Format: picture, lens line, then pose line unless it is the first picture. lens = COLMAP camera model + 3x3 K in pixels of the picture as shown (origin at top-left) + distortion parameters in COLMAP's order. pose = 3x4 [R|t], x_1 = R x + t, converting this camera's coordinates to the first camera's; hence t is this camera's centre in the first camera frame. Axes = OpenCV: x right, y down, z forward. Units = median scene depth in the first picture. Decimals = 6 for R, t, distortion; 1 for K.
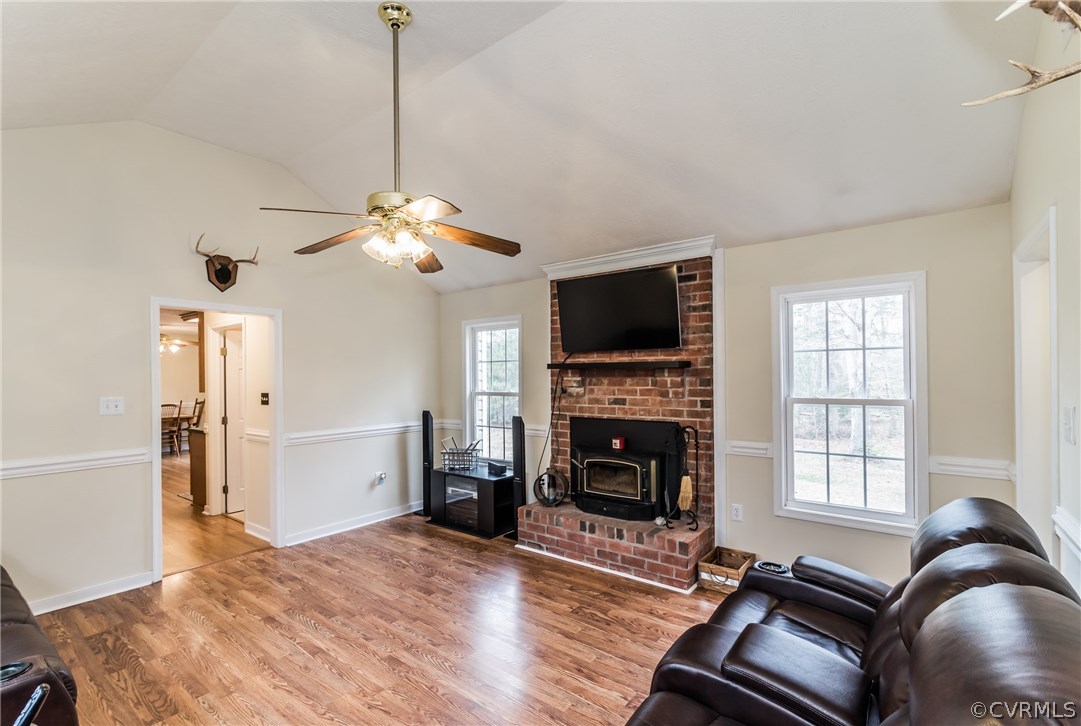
lens RADIAL K [[490.8, 0, 538.4], [0, 490.8, 367.0], [0, 0, 1]] dist [0.001837, 0.000120]
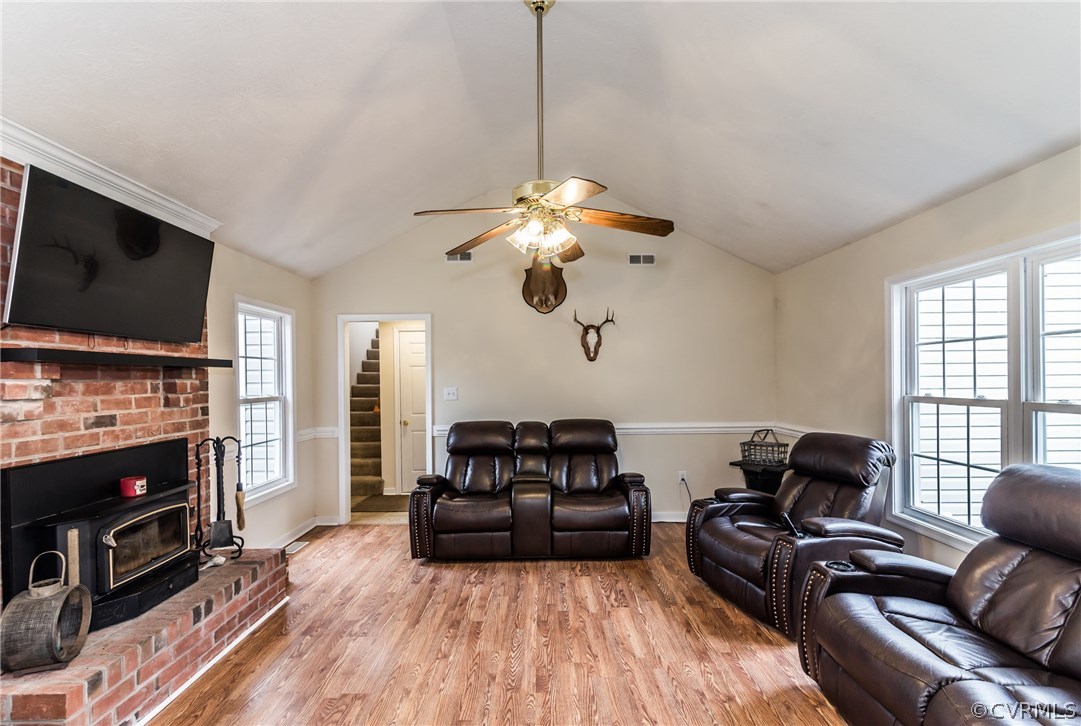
lens RADIAL K [[490.8, 0, 537.9], [0, 490.8, 383.9], [0, 0, 1]] dist [0.001837, 0.000120]
pose [[-0.604788, 0.005098, 0.796370, -0.641643], [0.001777, 0.999986, -0.005052, 0.030717], [-0.796385, -0.001641, -0.604788, 0.980455]]
